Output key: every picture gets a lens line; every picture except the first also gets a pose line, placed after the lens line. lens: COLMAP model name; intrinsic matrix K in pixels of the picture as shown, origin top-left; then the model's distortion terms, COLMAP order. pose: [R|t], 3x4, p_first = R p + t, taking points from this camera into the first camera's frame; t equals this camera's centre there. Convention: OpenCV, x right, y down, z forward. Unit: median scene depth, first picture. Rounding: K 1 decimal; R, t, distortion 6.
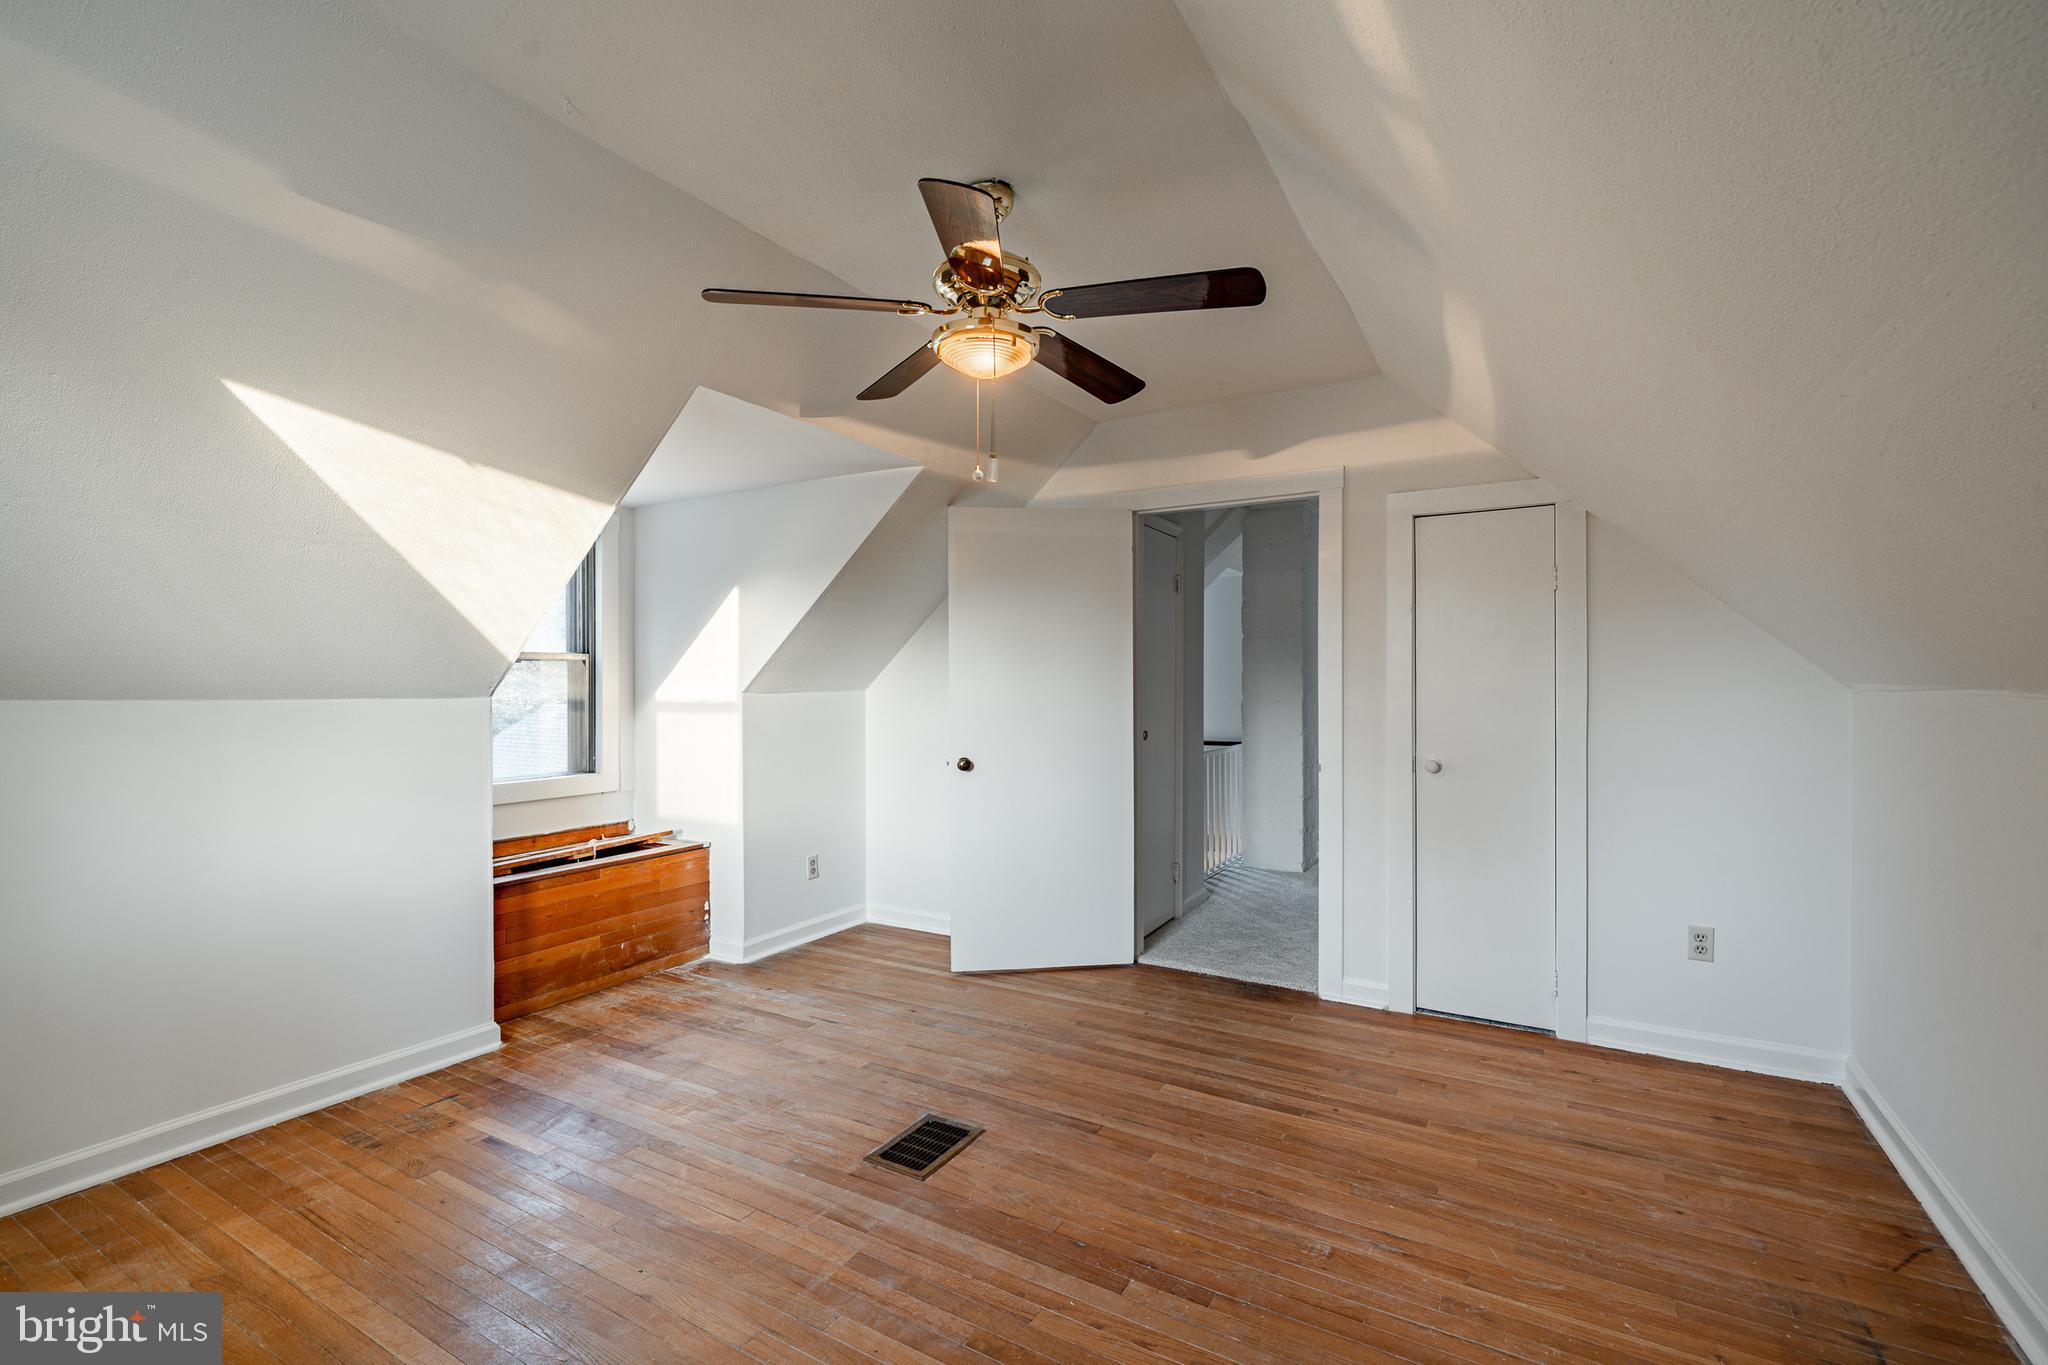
lens RADIAL K [[890.2, 0, 1015.3], [0, 890.2, 681.4], [0, 0, 1]] dist [-0.000595, -0.000375]
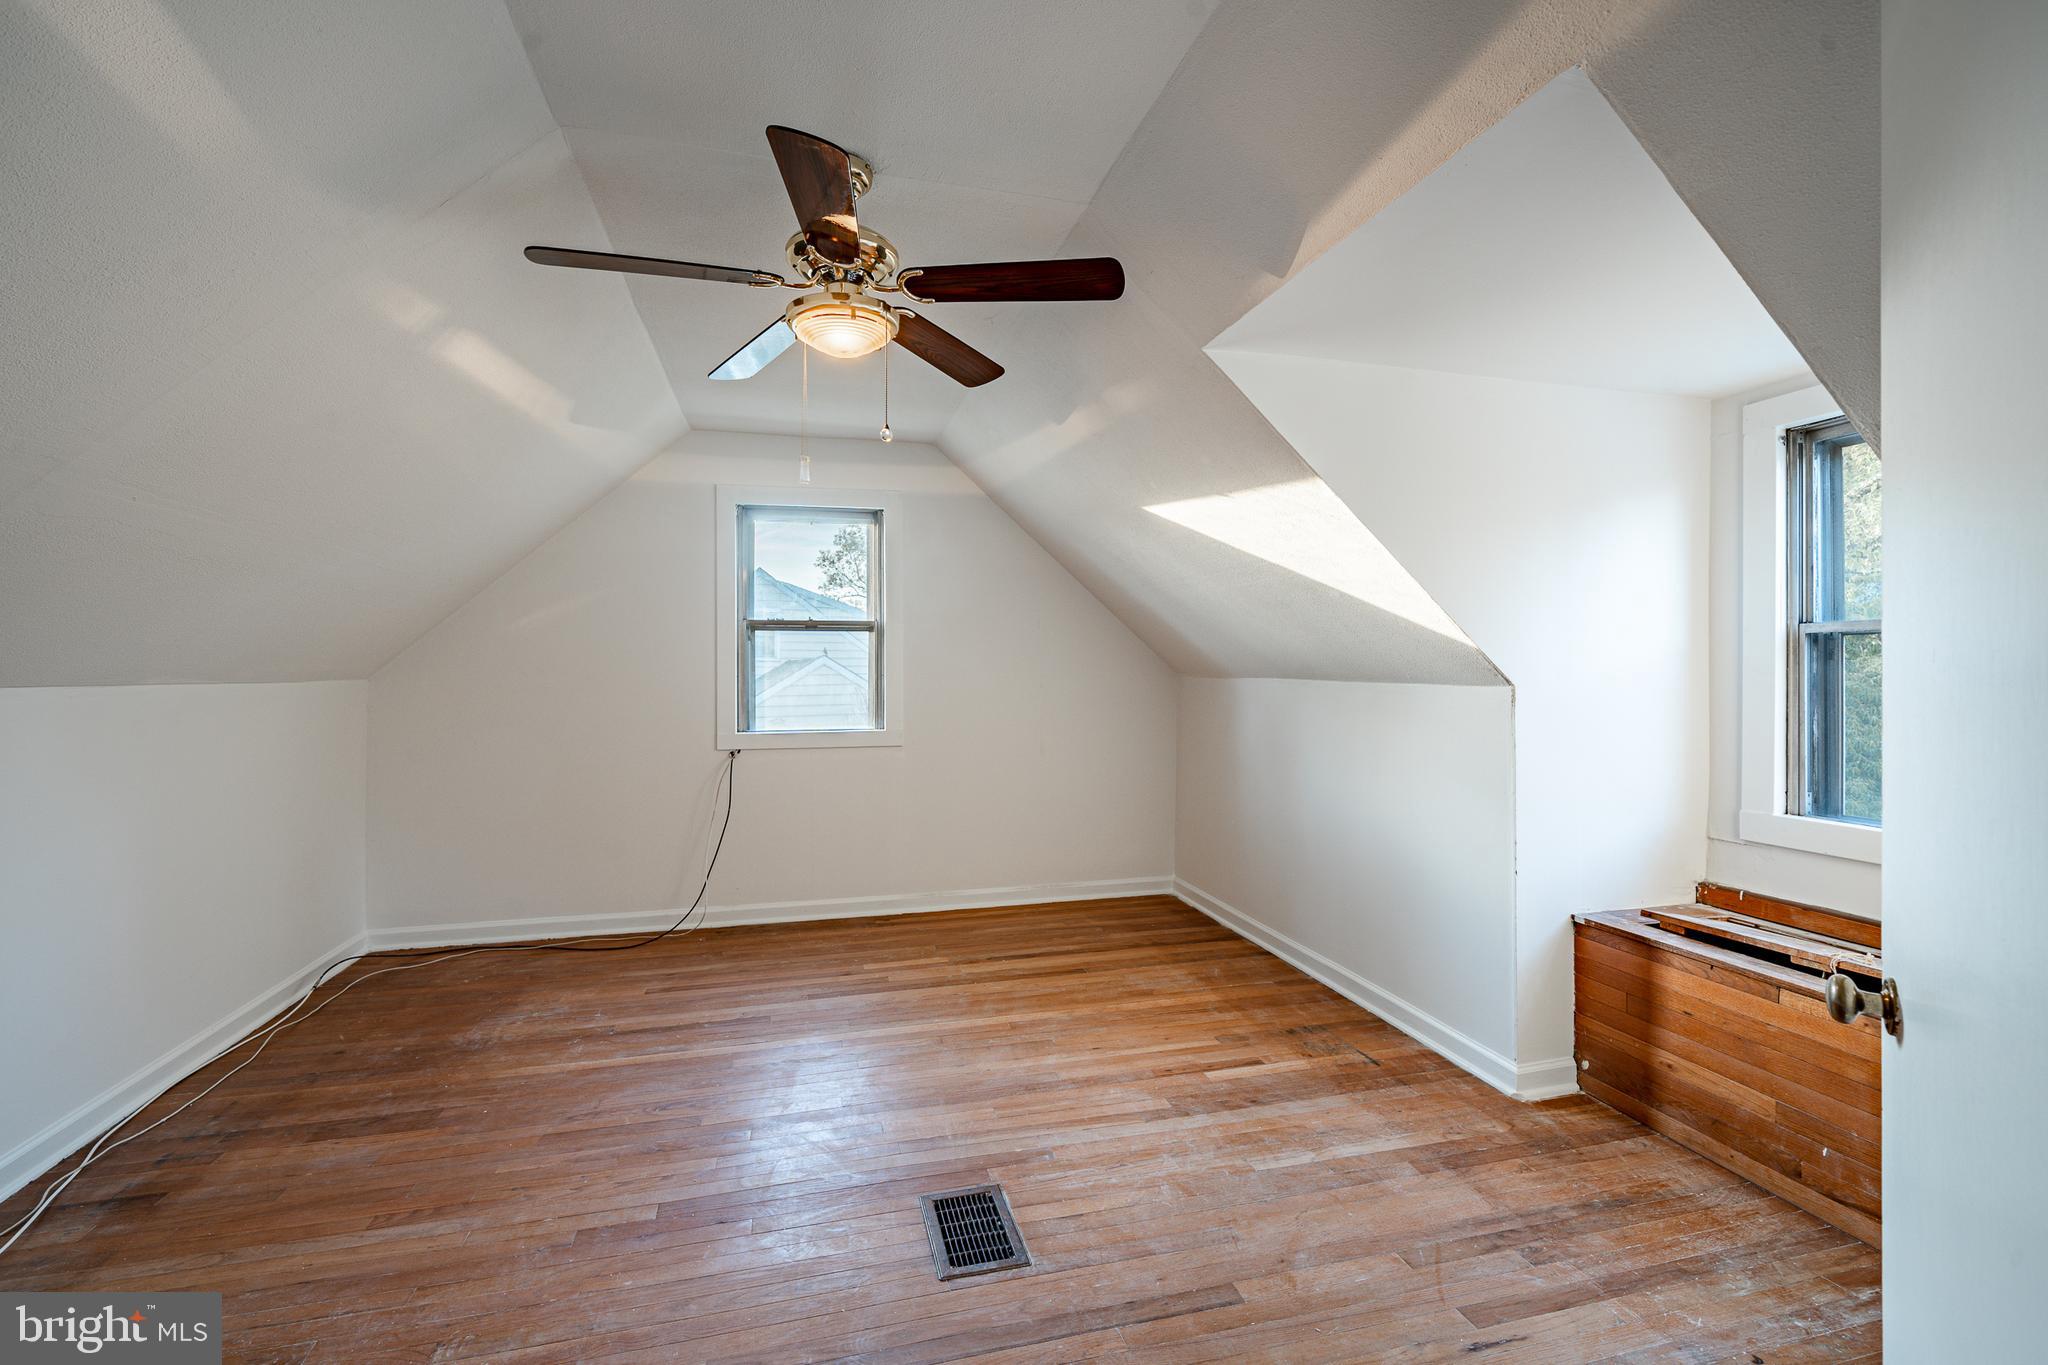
lens RADIAL K [[865.7, 0, 1017.0], [0, 865.7, 662.2], [0, 0, 1]] dist [-0.000770, -0.000140]
pose [[-0.699921, -0.000369, -0.714220, 0.408154], [0.005175, 0.999971, -0.005588, -0.005284], [0.714202, -0.007607, -0.699899, 1.451959]]
